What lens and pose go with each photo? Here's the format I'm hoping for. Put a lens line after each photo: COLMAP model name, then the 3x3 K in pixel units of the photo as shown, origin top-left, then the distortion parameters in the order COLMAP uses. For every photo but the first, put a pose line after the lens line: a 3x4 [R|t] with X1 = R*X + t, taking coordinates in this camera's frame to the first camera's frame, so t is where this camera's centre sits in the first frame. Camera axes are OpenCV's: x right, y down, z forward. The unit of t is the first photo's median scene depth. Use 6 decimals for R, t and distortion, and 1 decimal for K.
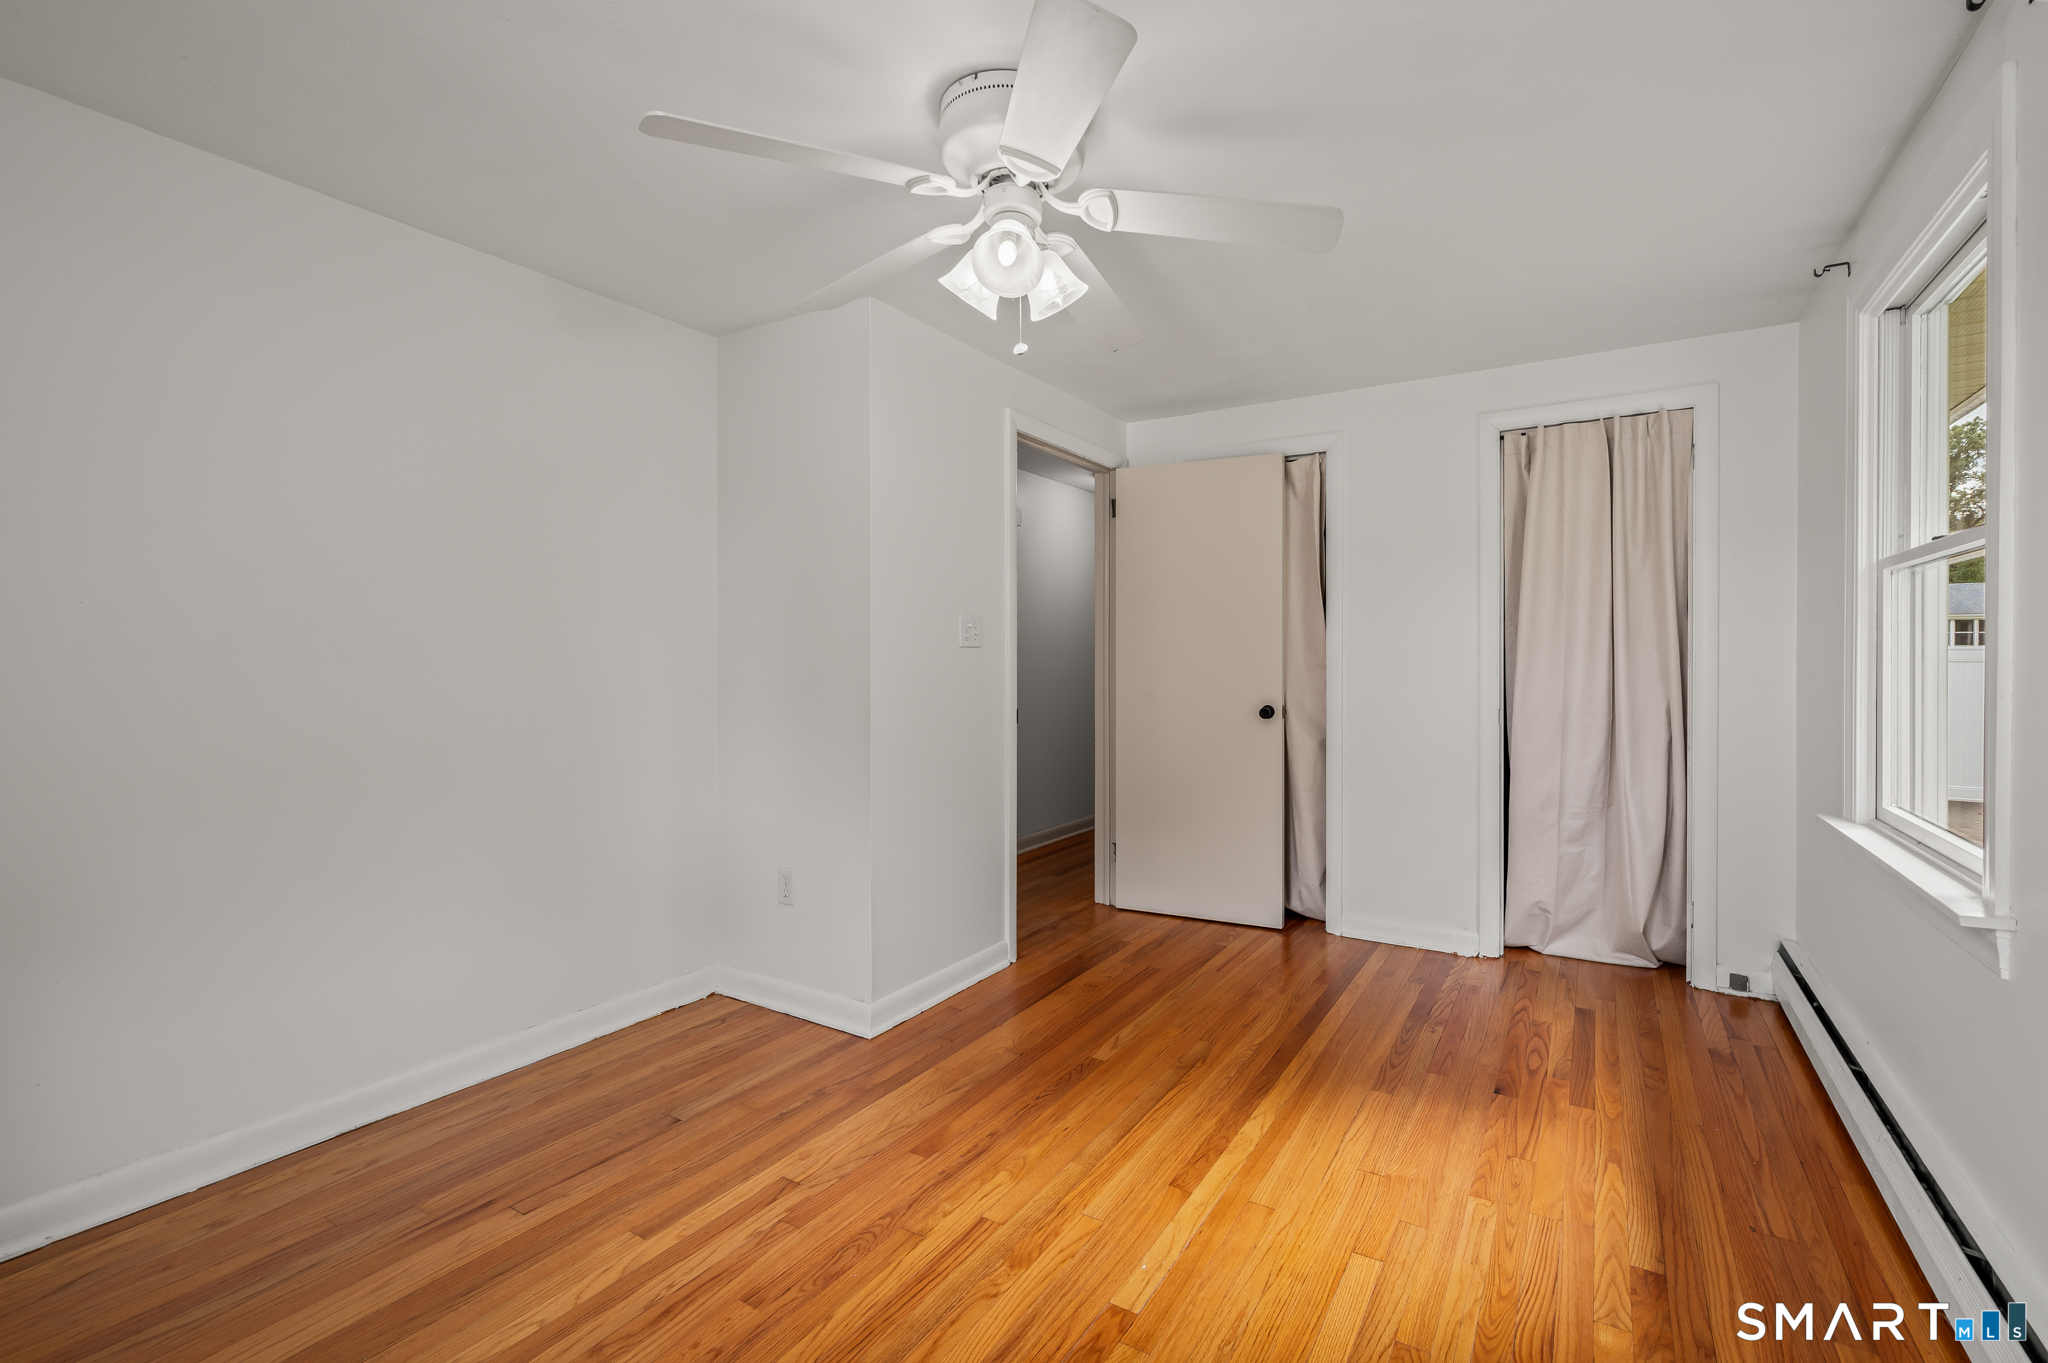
lens RADIAL K [[884.4, 0, 1045.0], [0, 884.4, 657.4], [0, 0, 1]] dist [-0.001178, -0.000401]
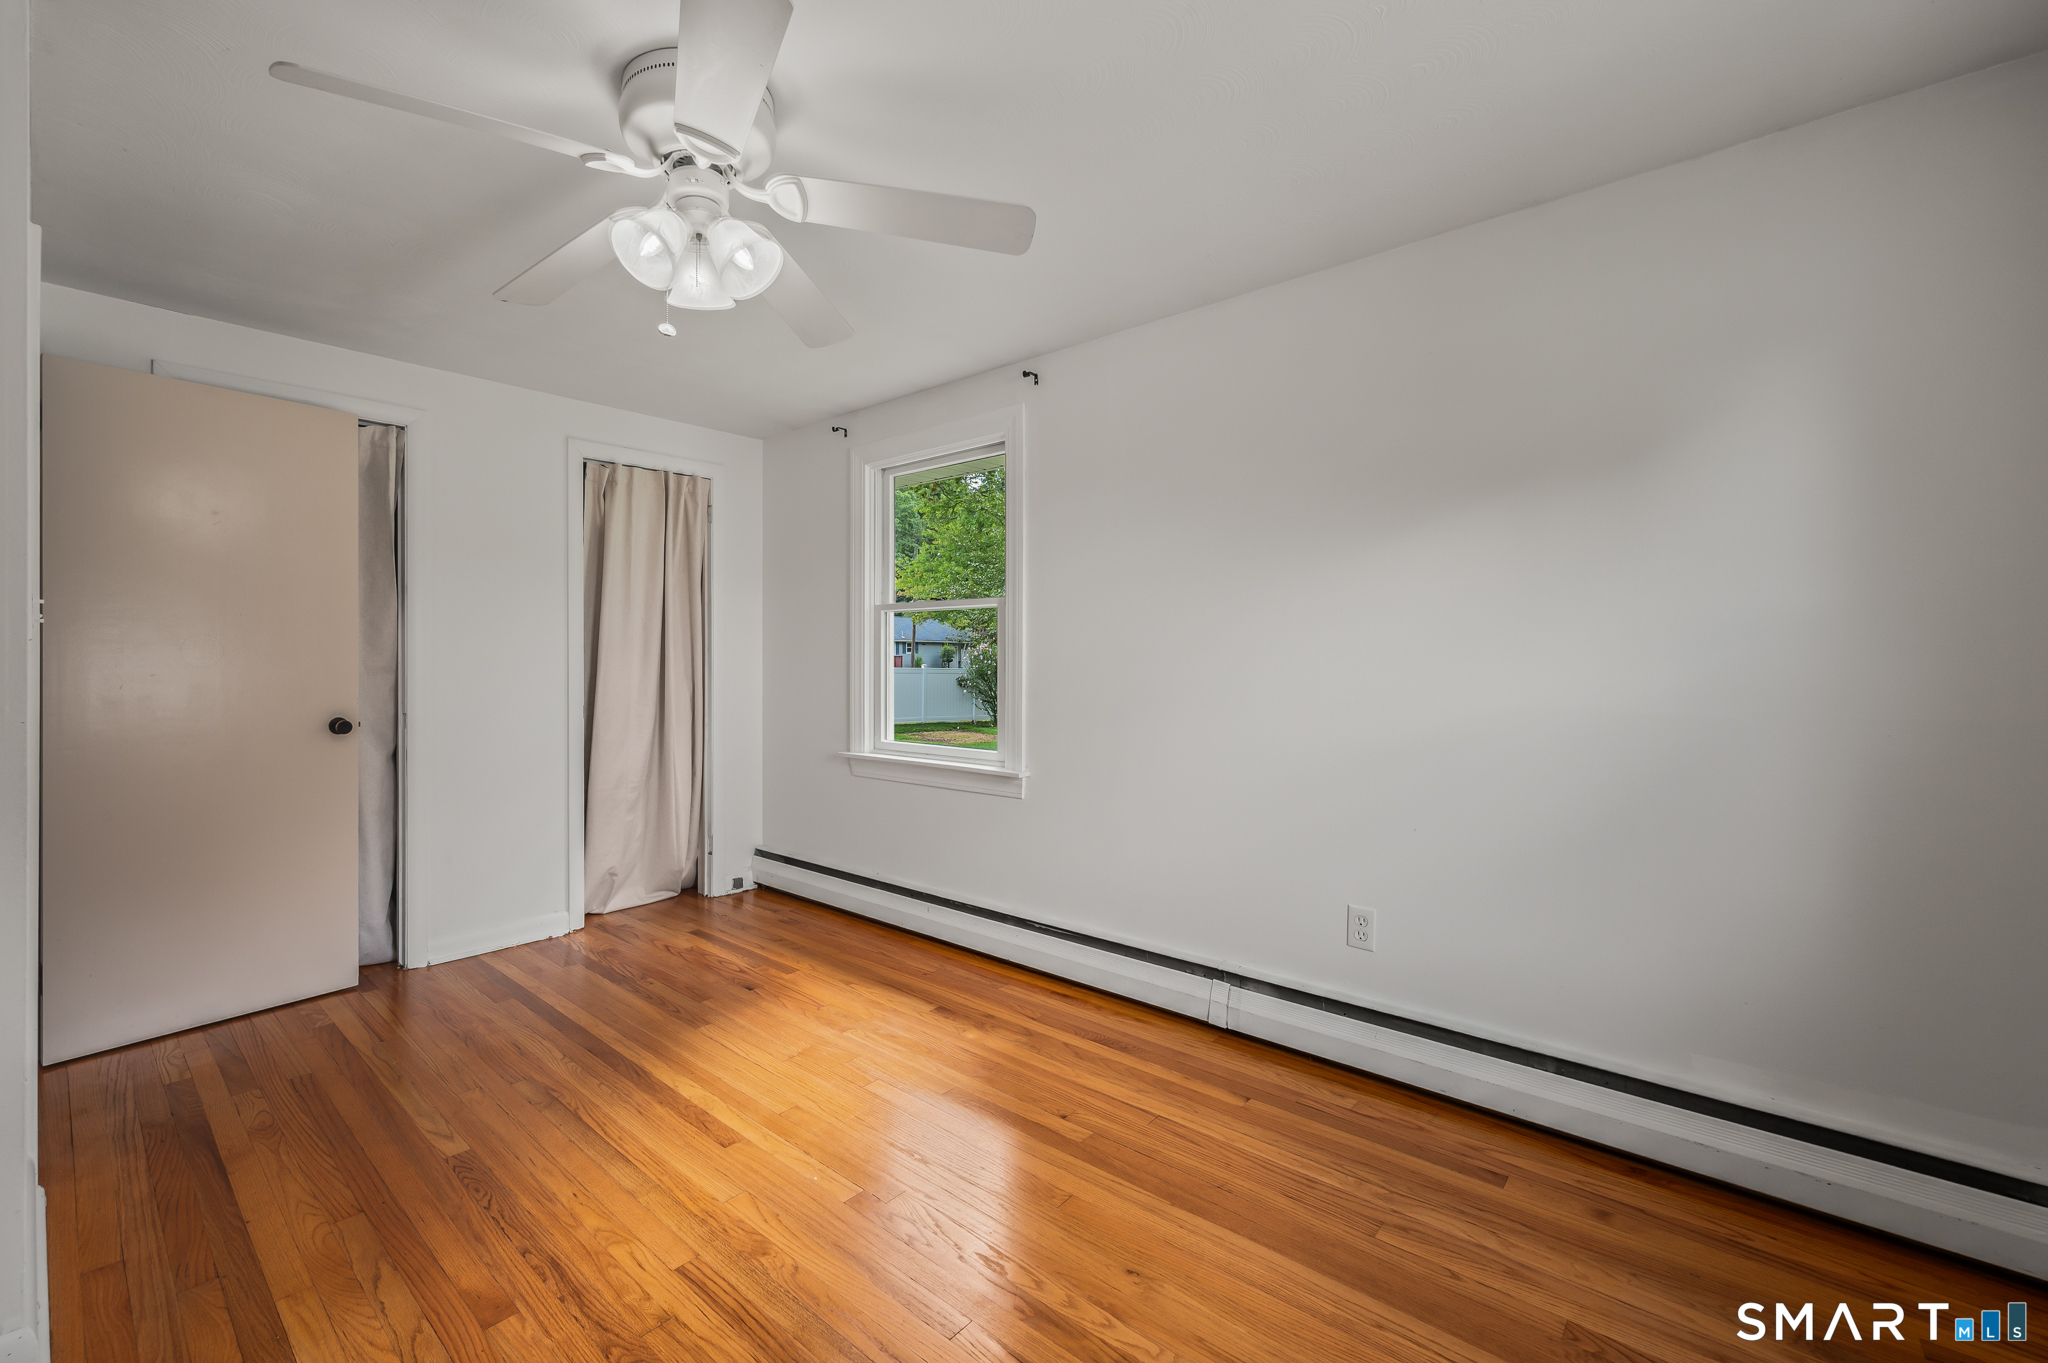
lens RADIAL K [[851.0, 0, 1044.8], [0, 851.0, 660.5], [0, 0, 1]] dist [-0.000474, 0.000062]
pose [[0.158909, -0.003304, 0.987288, -0.649604], [0.002759, 0.999992, 0.002902, -0.000870], [-0.987289, 0.002263, 0.158917, 0.353148]]
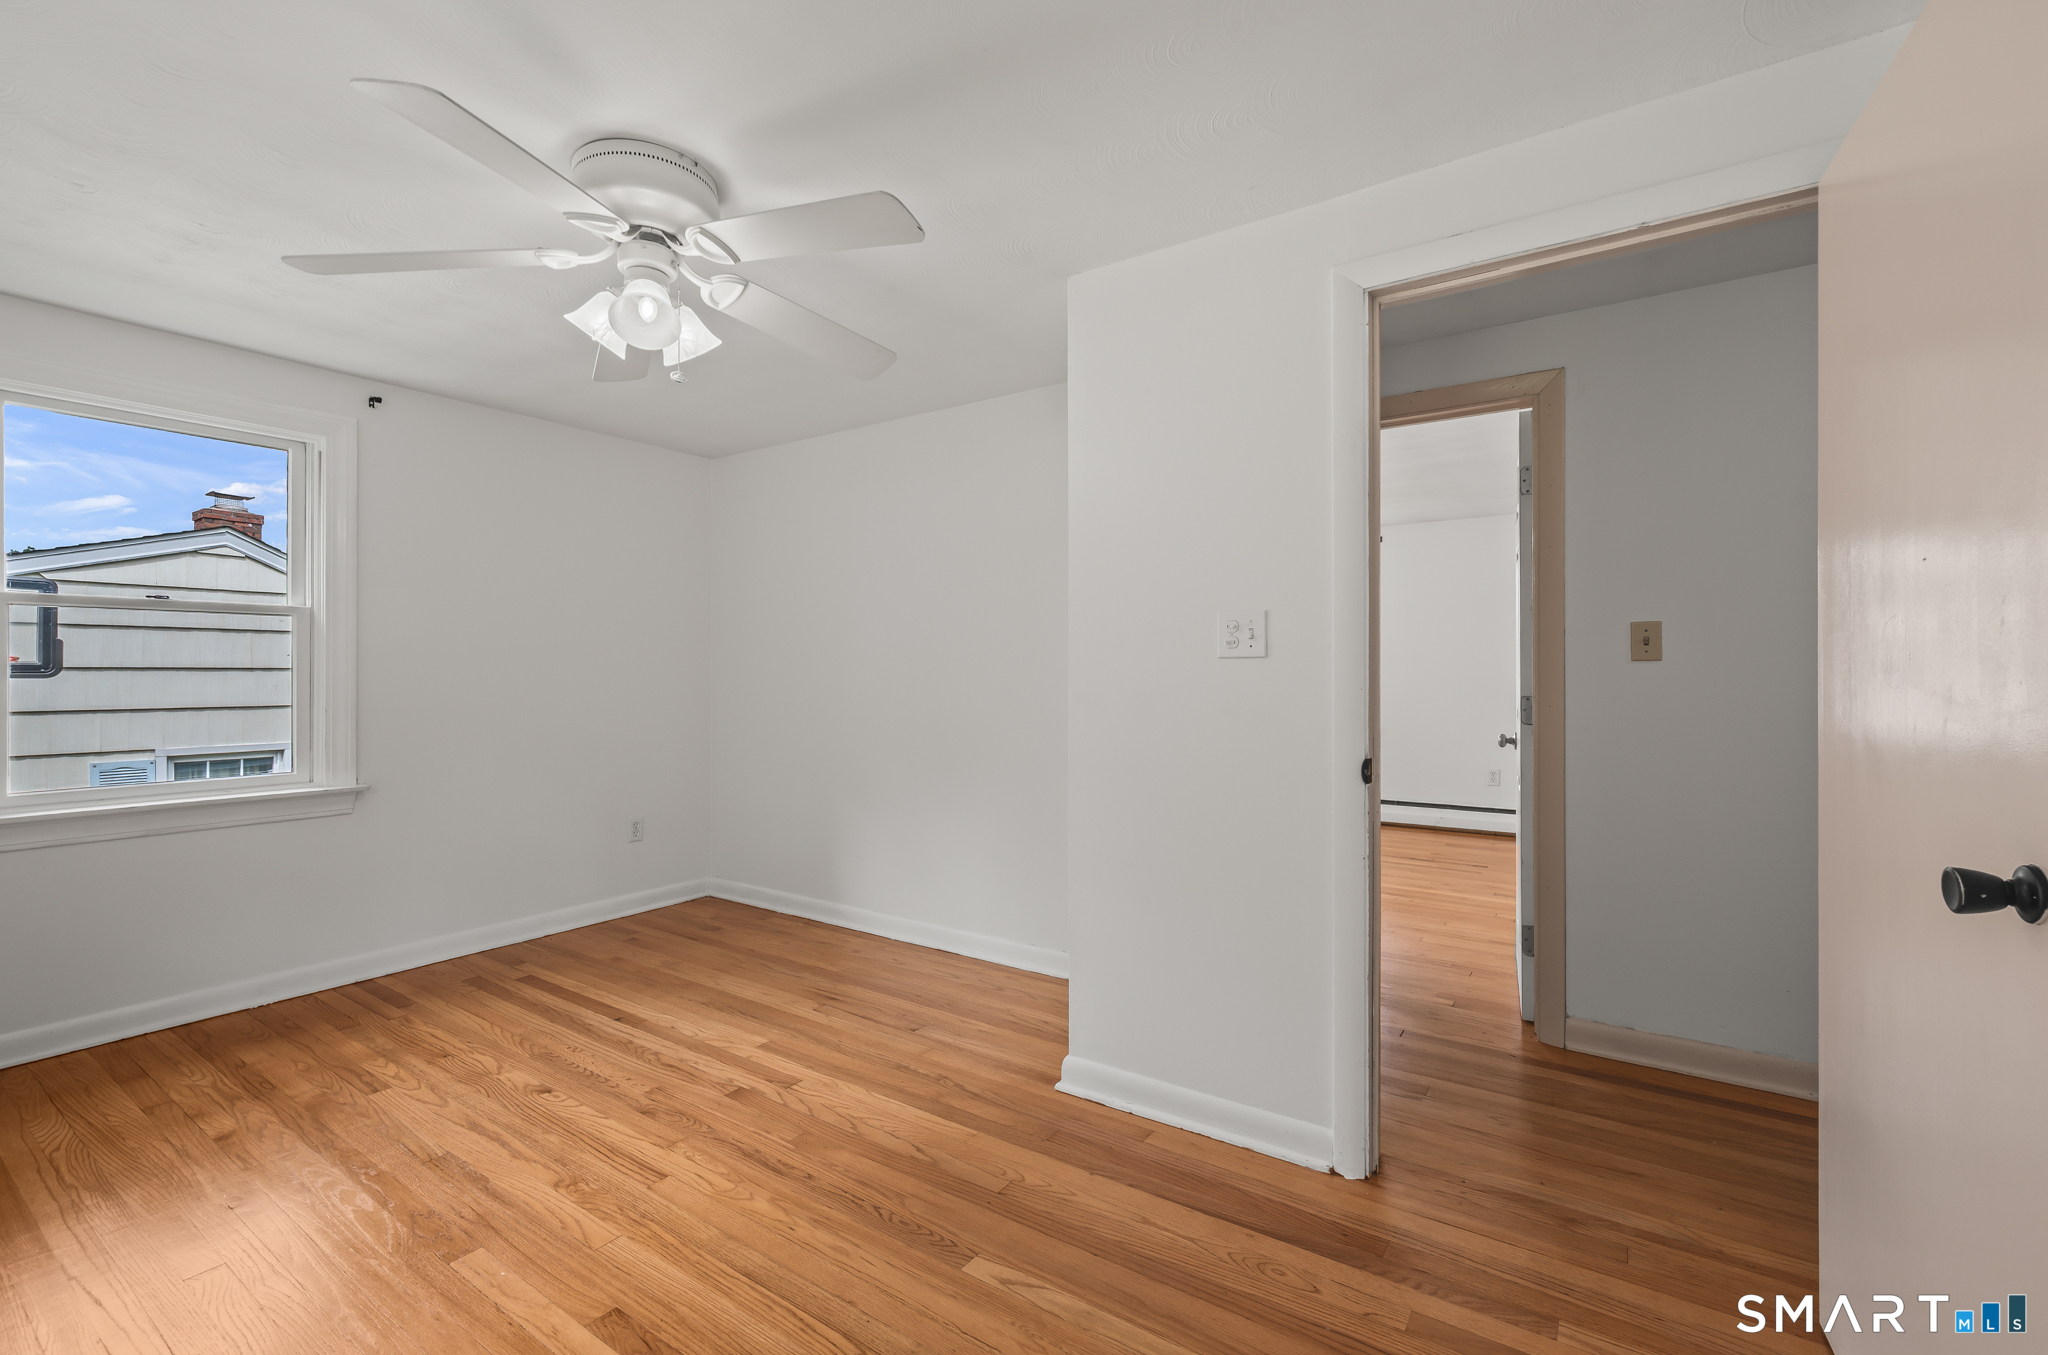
lens RADIAL K [[898.1, 0, 1148.3], [0, 898.1, 672.5], [0, 0, 1]] dist [-0.000565, -0.000320]
pose [[-0.008088, -0.000035, -0.999967, 0.757167], [0.002874, 0.999996, -0.000058, 0.012857], [0.999963, -0.002874, -0.008088, 1.181044]]
